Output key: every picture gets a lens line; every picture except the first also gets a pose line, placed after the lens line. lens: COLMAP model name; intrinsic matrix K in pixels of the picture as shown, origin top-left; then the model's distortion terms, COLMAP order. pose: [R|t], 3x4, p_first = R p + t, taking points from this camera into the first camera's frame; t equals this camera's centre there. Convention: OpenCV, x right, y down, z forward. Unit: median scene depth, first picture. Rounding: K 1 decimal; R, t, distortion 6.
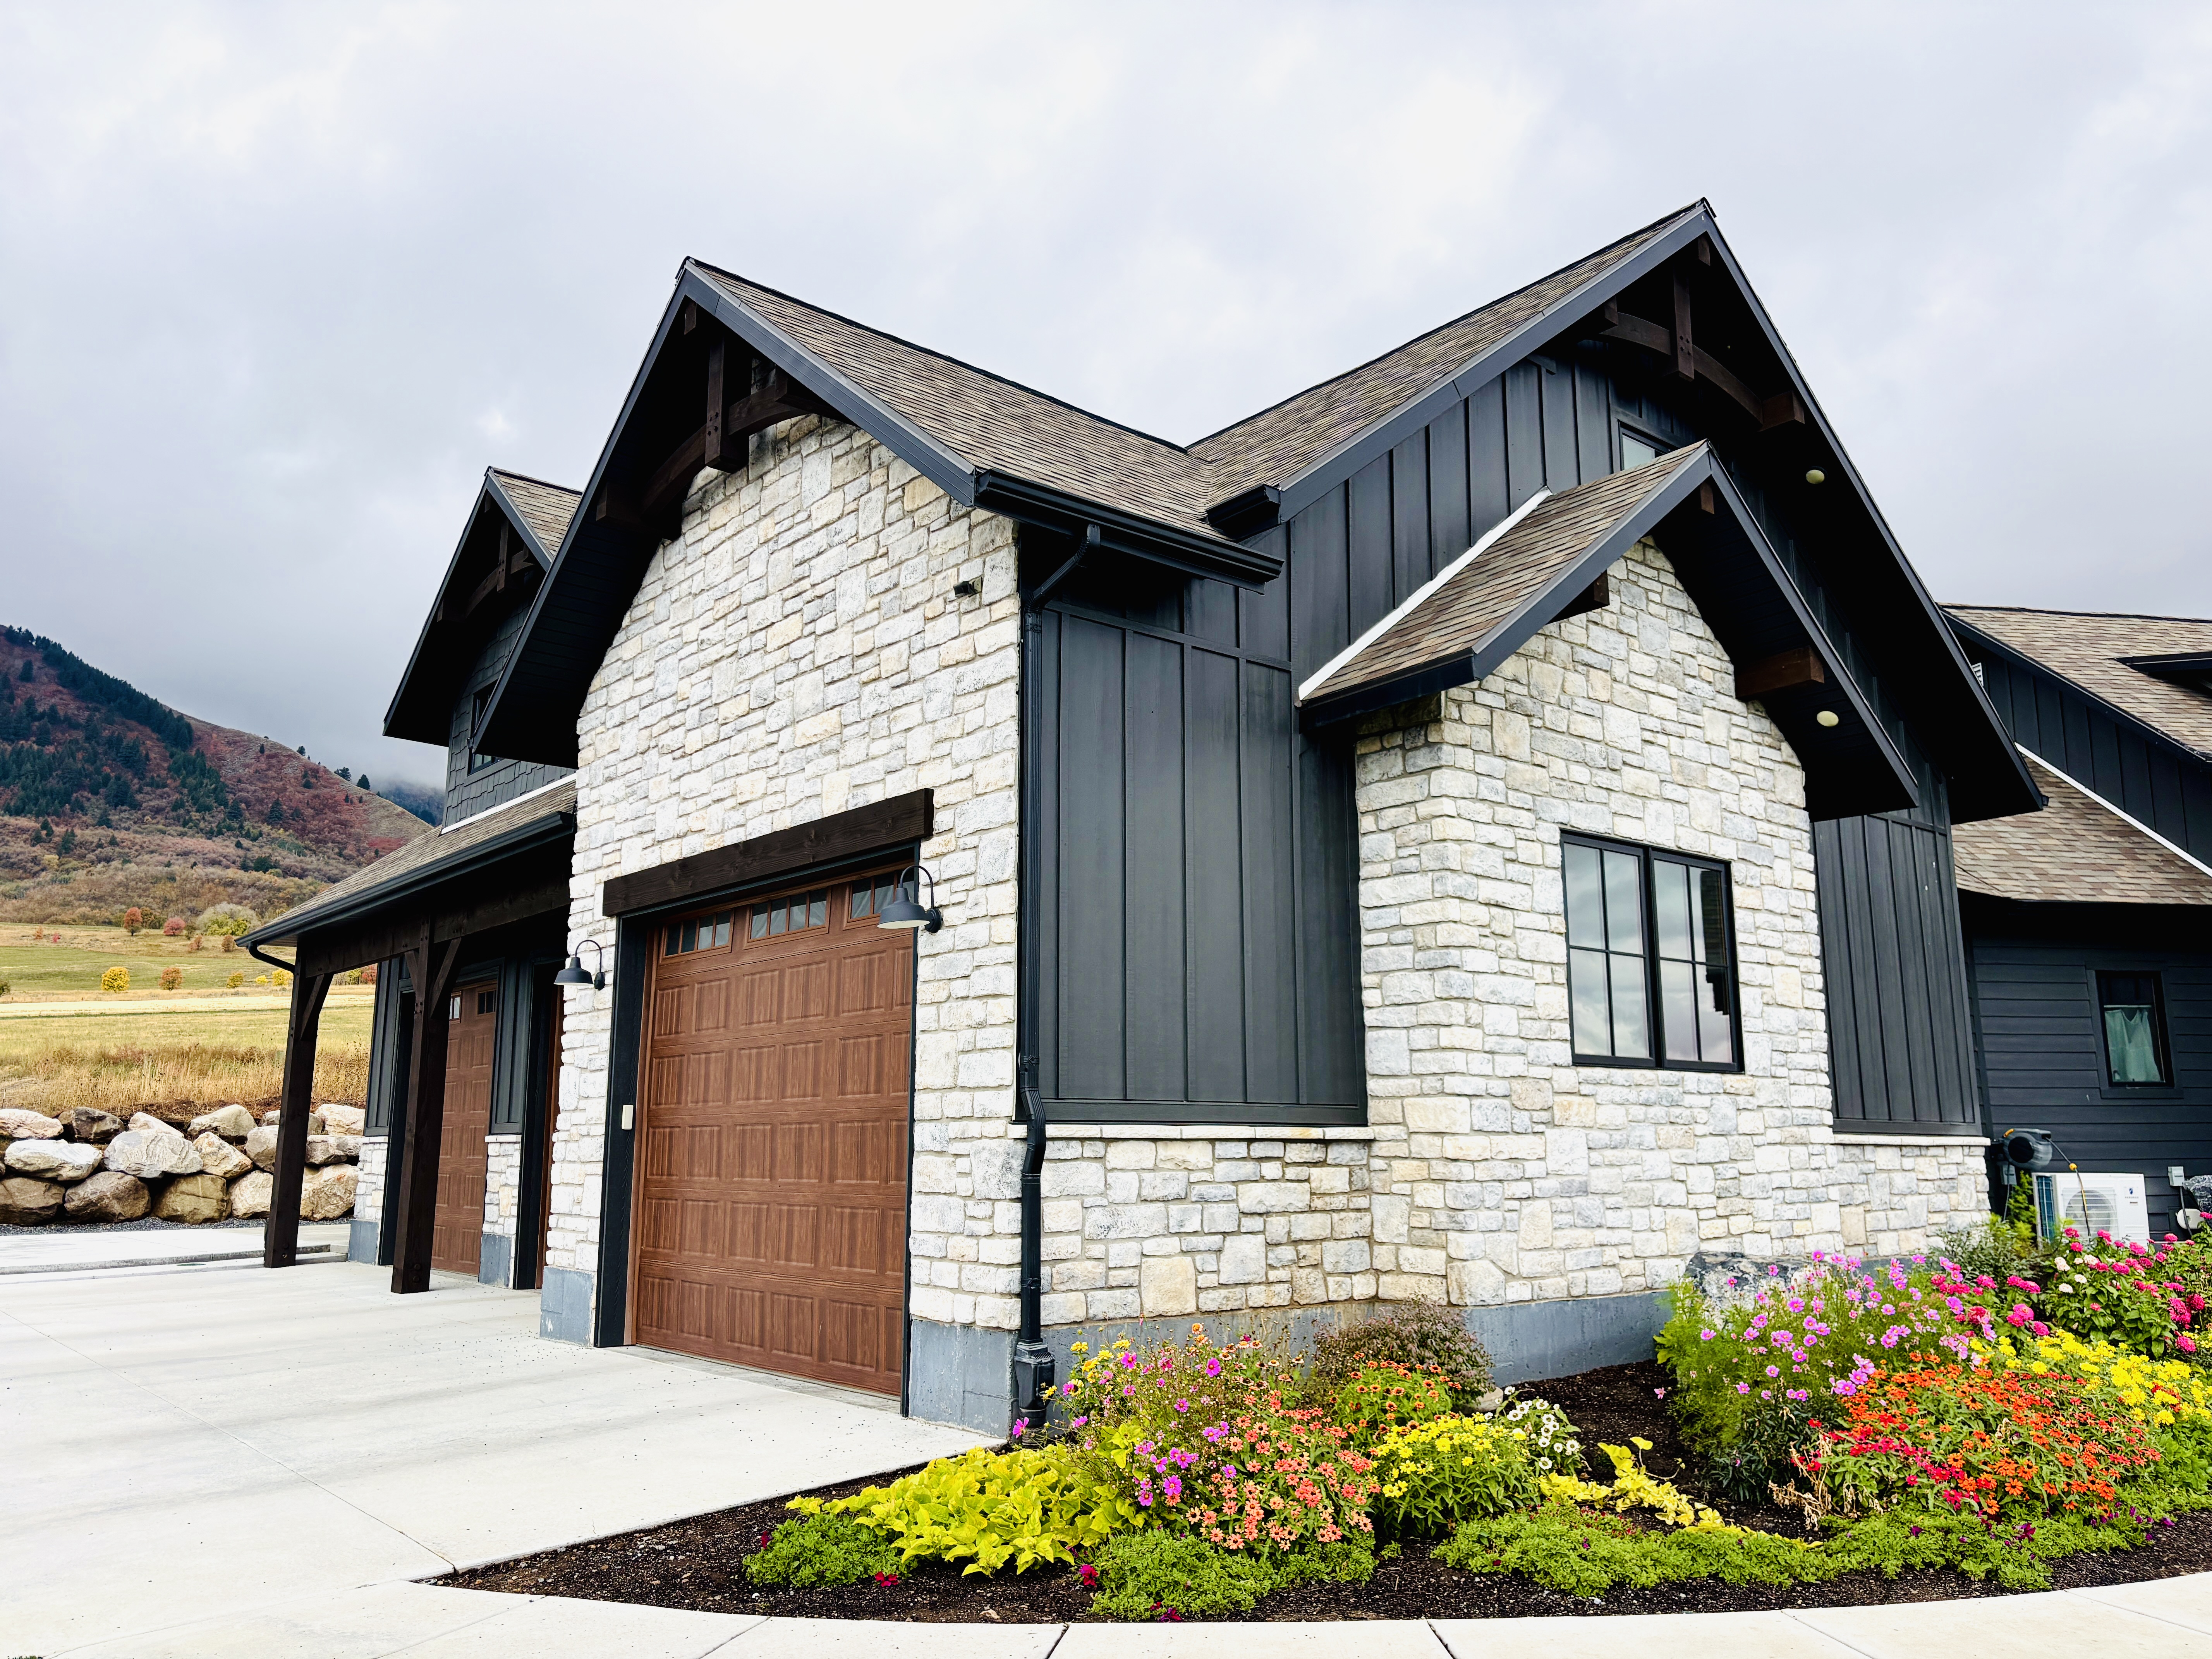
lens RADIAL K [[1640.5, 0, 1104.5], [0, 1640.5, 817.5], [0, 0, 1]] dist [0.045440, -0.048542]
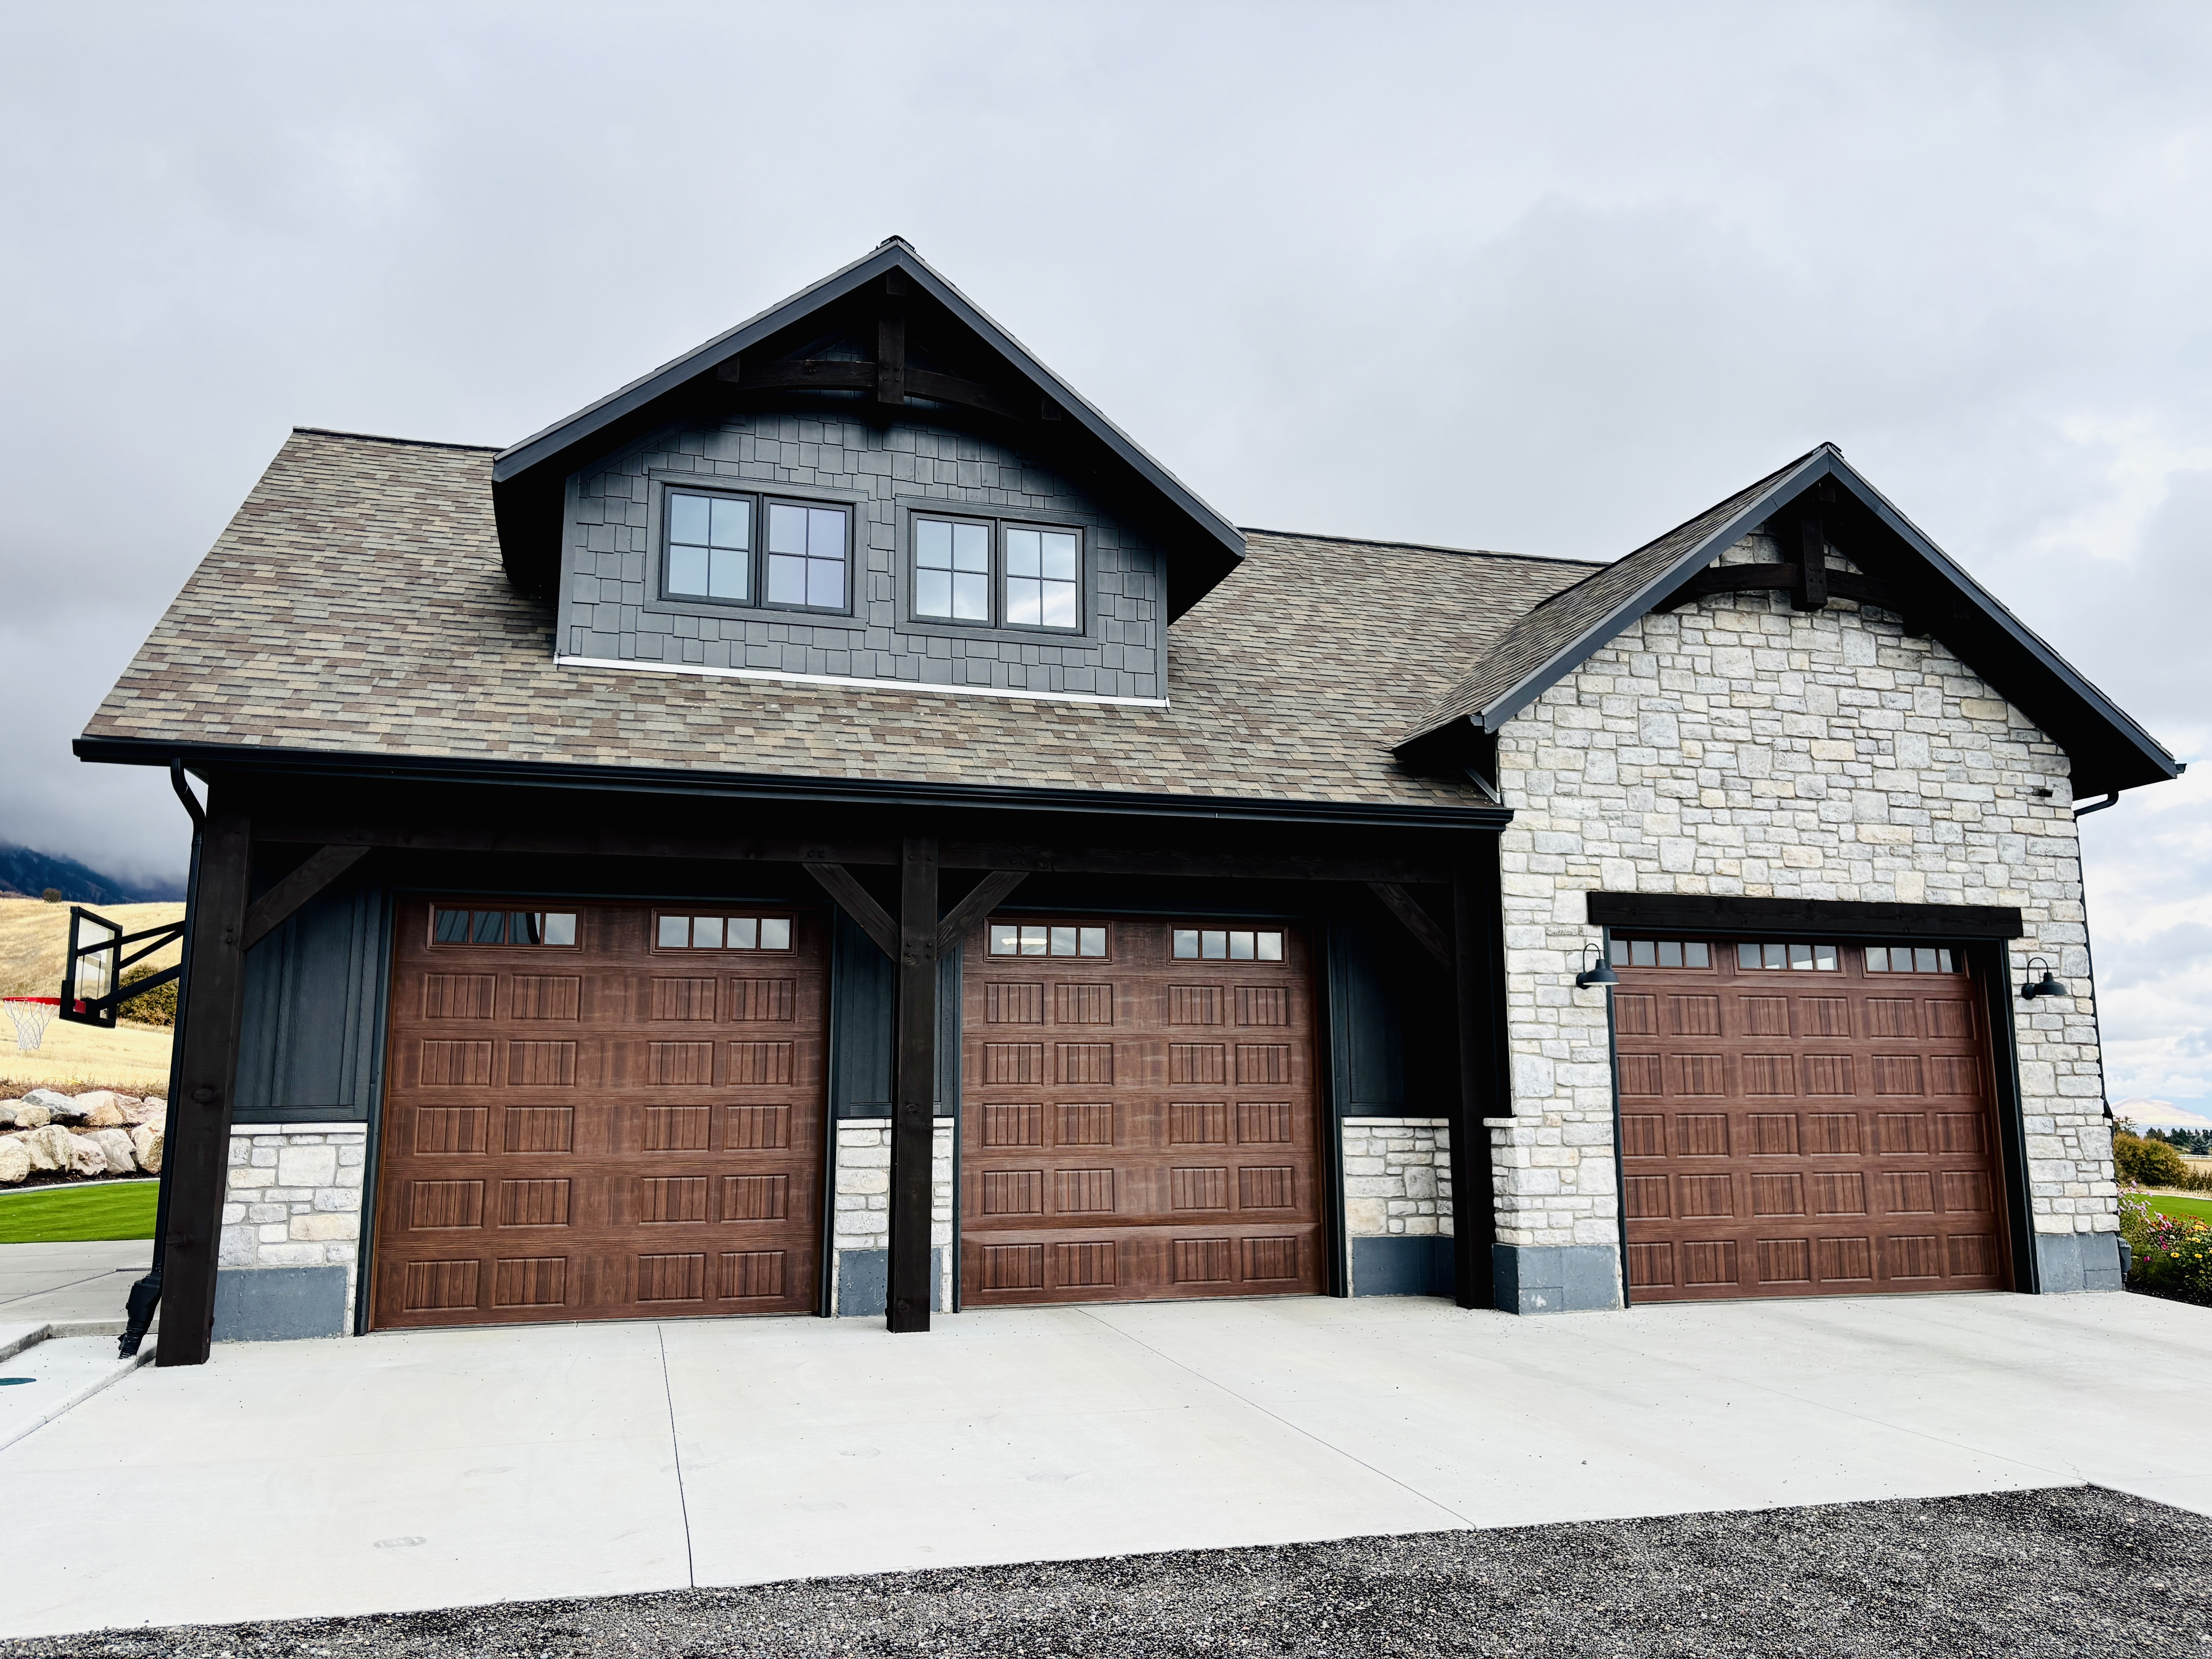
lens RADIAL K [[1640.5, 0, 1105.1], [0, 1640.5, 827.3], [0, 0, 1]] dist [0.045440, -0.048542]
pose [[0.413621, 0.158672, 0.896516, -1.795826], [-0.172230, 0.980553, -0.094085, 0.195825], [-0.894010, -0.115492, 0.432905, 1.025435]]
